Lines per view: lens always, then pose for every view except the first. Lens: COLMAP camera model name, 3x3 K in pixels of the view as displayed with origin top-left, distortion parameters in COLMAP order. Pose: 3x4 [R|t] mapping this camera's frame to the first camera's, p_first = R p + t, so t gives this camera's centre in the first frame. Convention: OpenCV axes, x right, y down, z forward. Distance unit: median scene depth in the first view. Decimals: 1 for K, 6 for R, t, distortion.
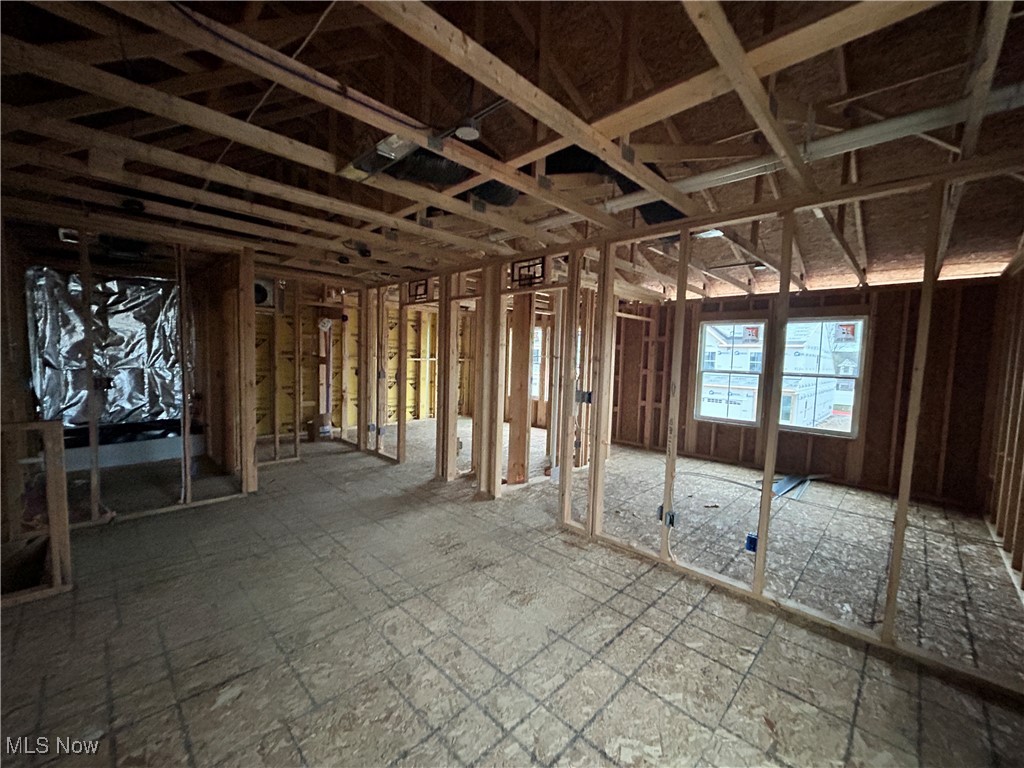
lens RADIAL K [[411.3, 0, 512.2], [0, 411.3, 390.7], [0, 0, 1]] dist [-0.004110, 0.001137]
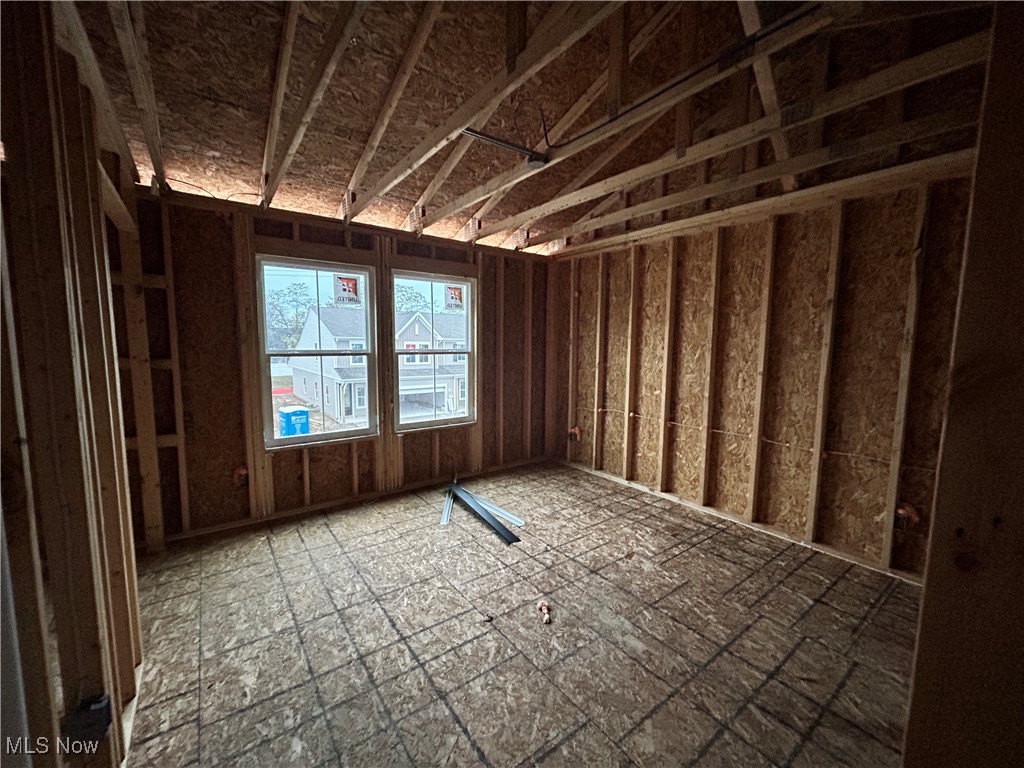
lens RADIAL K [[411.3, 0, 508.8], [0, 411.3, 383.0], [0, 0, 1]] dist [-0.004110, 0.001137]
pose [[0.153611, -0.122305, 0.980533, 0.006629], [0.080405, 0.990567, 0.110960, -0.054415], [-0.984855, 0.061795, 0.161995, 0.762327]]
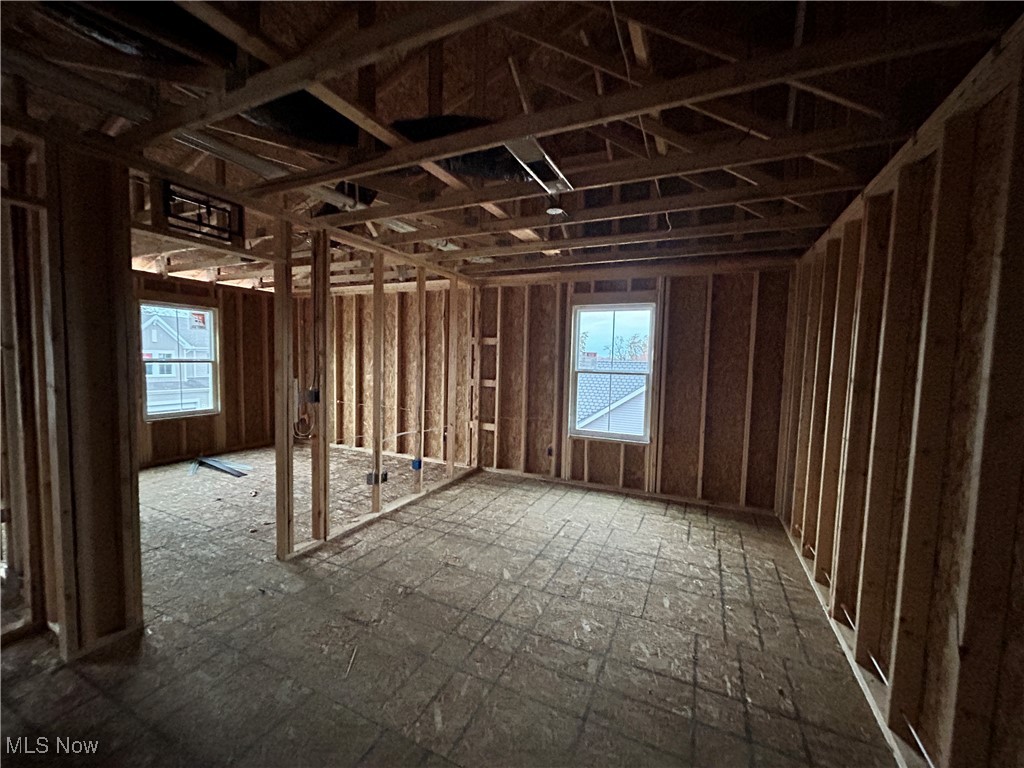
lens RADIAL K [[411.3, 0, 512.6], [0, 411.3, 384.3], [0, 0, 1]] dist [-0.004110, 0.001137]
pose [[-0.337807, -0.096304, 0.936276, -0.524484], [0.048681, 0.991633, 0.119562, -0.062500], [-0.939956, 0.085968, -0.330292, 0.574729]]
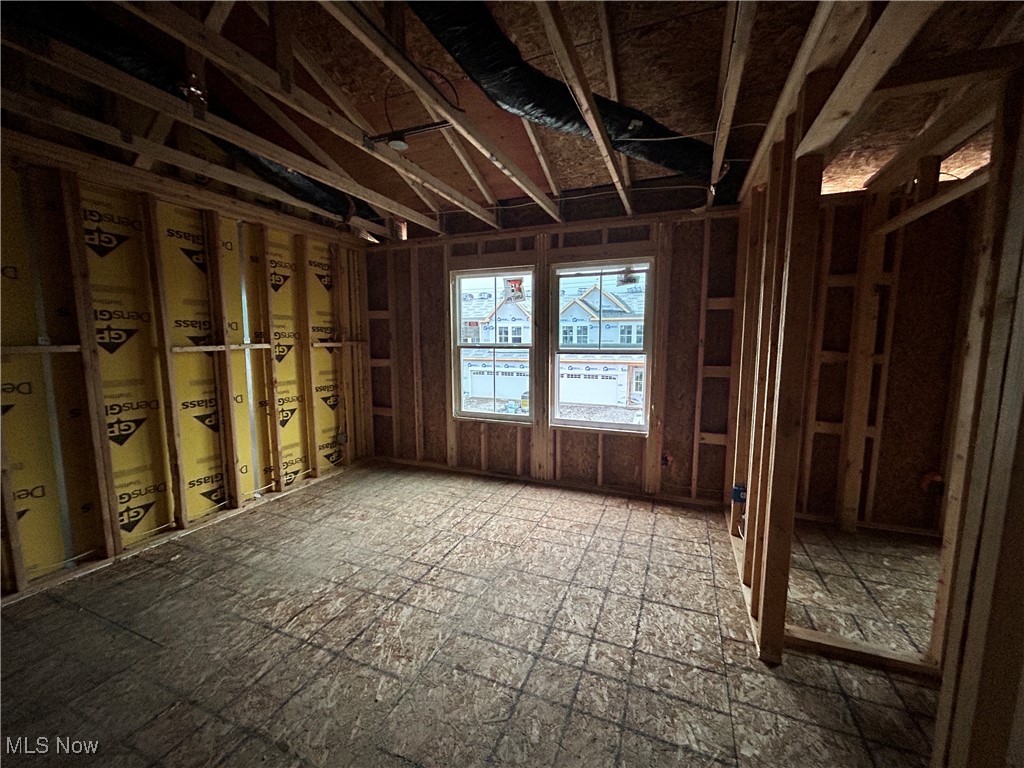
lens RADIAL K [[411.3, 0, 505.4], [0, 411.3, 384.3], [0, 0, 1]] dist [-0.004110, 0.001137]
pose [[0.935786, -0.065186, 0.346491, 0.355860], [0.052829, 0.997589, 0.045001, -0.013945], [-0.348589, -0.023806, 0.936973, 0.416465]]
